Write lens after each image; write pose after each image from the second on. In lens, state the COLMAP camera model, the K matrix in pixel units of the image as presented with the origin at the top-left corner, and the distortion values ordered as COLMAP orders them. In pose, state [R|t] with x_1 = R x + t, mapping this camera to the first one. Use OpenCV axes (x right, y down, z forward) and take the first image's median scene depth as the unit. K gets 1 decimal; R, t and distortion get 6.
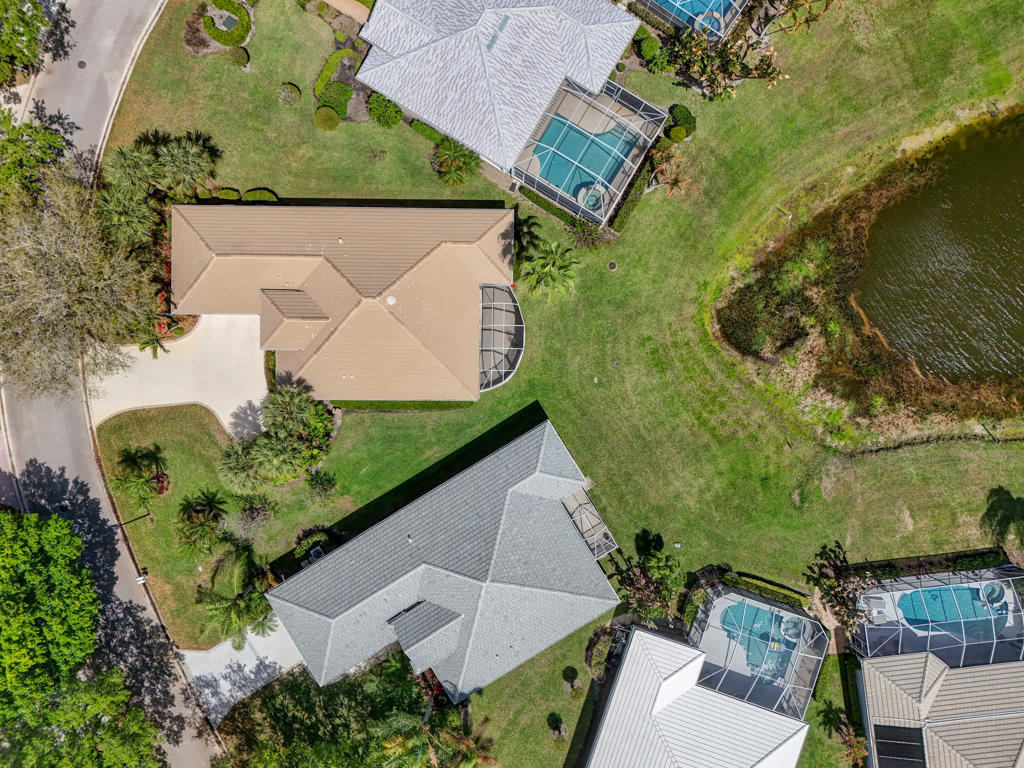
lens RADIAL K [[771.0, 0, 512.0], [0, 771.0, 384.0], [0, 0, 1]] dist [0.055070, -0.068895]
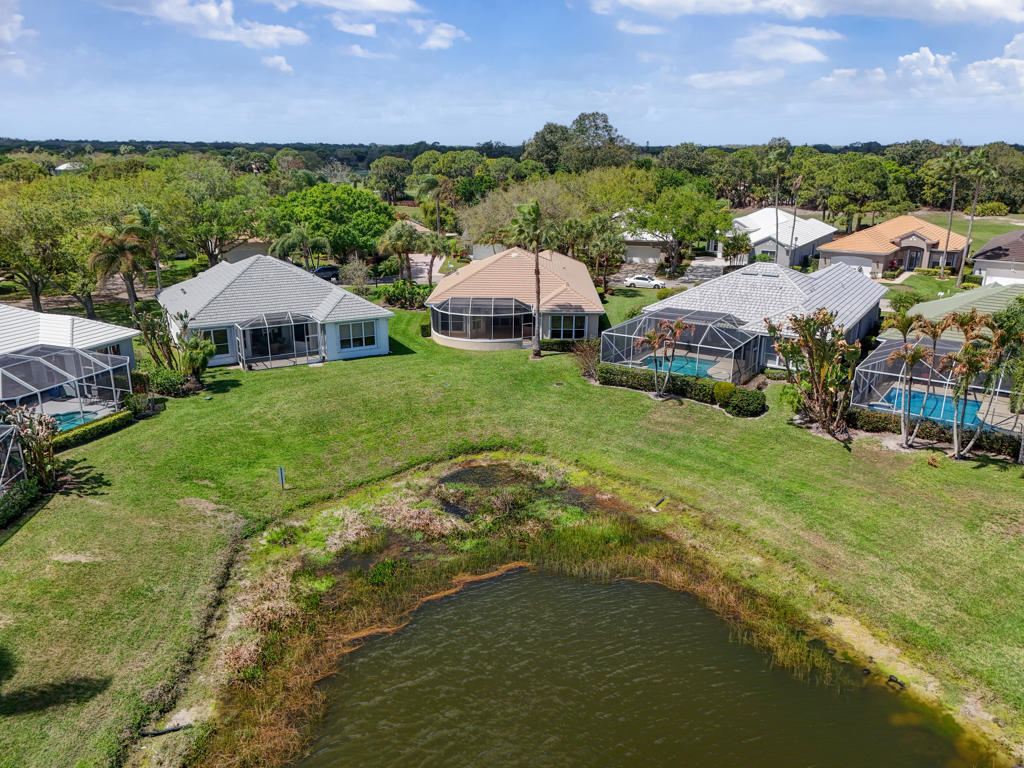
lens RADIAL K [[771.0, 0, 512.0], [0, 771.0, 384.0], [0, 0, 1]] dist [0.055070, -0.068895]
pose [[-0.023854, 0.300912, -0.953354, 0.919564], [-0.999621, 0.005957, 0.026892, -0.120179], [0.013771, 0.953633, 0.300655, 0.718706]]
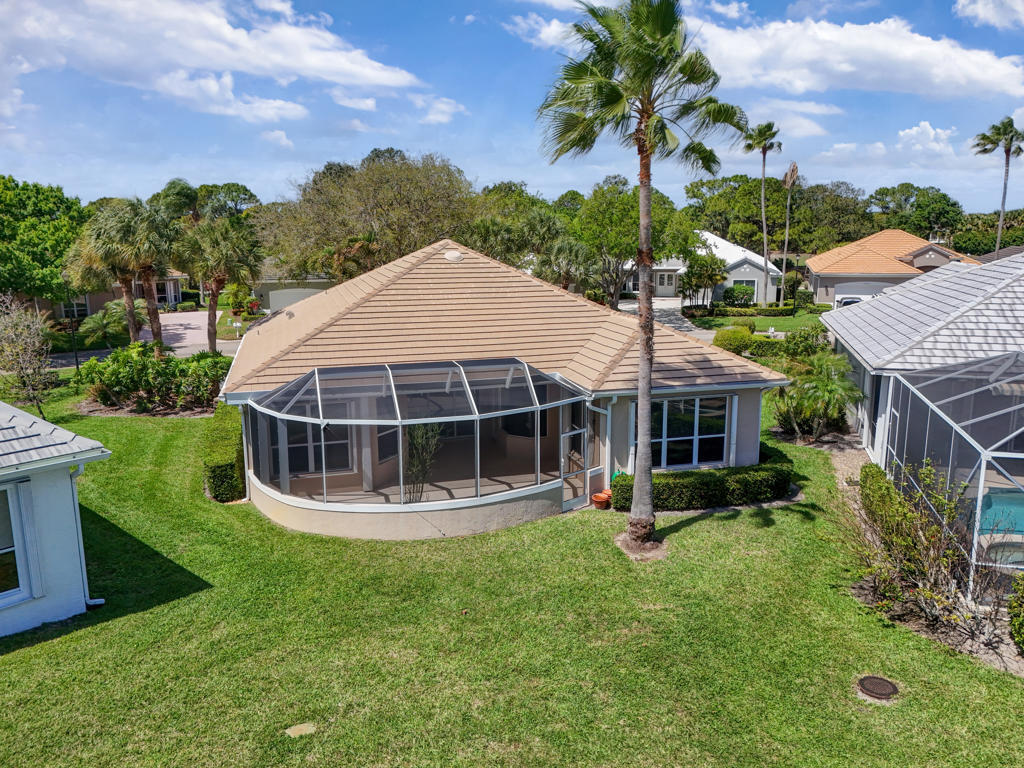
lens RADIAL K [[771.0, 0, 512.0], [0, 771.0, 384.0], [0, 0, 1]] dist [0.055070, -0.068895]
pose [[0.283971, 0.192251, -0.939361, 0.277038], [-0.958587, 0.079131, -0.273588, -0.011065], [0.021735, 0.978150, 0.206760, 0.849187]]
